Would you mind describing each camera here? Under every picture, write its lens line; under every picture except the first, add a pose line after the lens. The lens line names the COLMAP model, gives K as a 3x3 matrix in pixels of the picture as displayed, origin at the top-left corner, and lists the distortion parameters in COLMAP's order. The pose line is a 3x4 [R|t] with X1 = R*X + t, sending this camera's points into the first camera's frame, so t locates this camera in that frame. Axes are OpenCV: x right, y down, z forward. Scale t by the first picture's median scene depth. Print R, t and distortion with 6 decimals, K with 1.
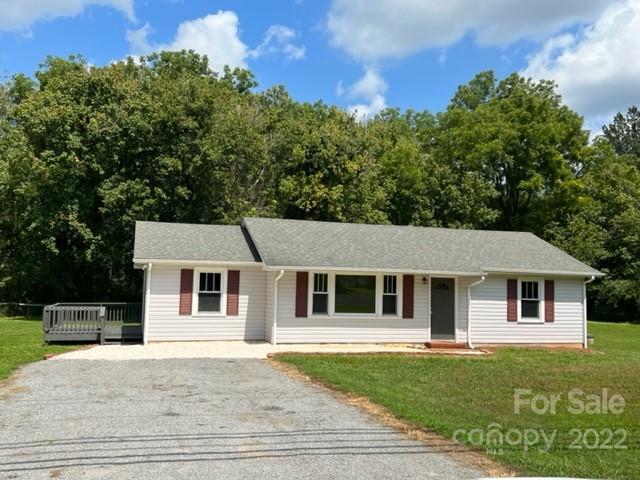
lens RADIAL K [[622.0, 0, 313.6], [0, 622.0, 250.1], [0, 0, 1]] dist [0.044797, 0.000000]
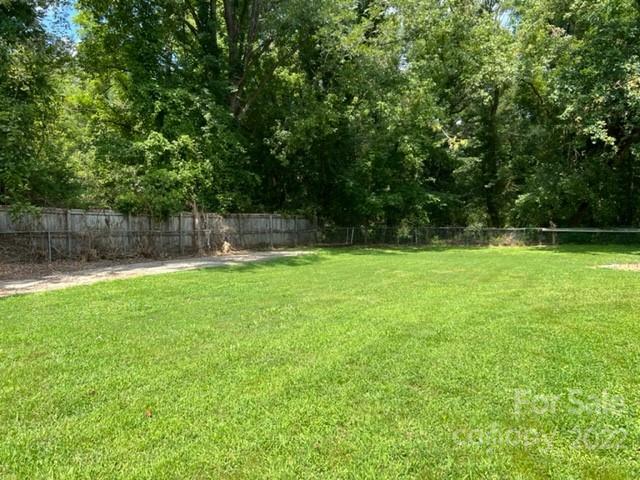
lens RADIAL K [[476.2, 0, 328.9], [0, 476.2, 247.8], [0, 0, 1]] dist [0.057006, -0.062617]
pose [[0.701479, 0.013808, -0.712556, -0.413816], [0.078641, 0.992207, 0.096646, 0.056270], [0.708338, -0.123831, 0.694927, 0.721967]]
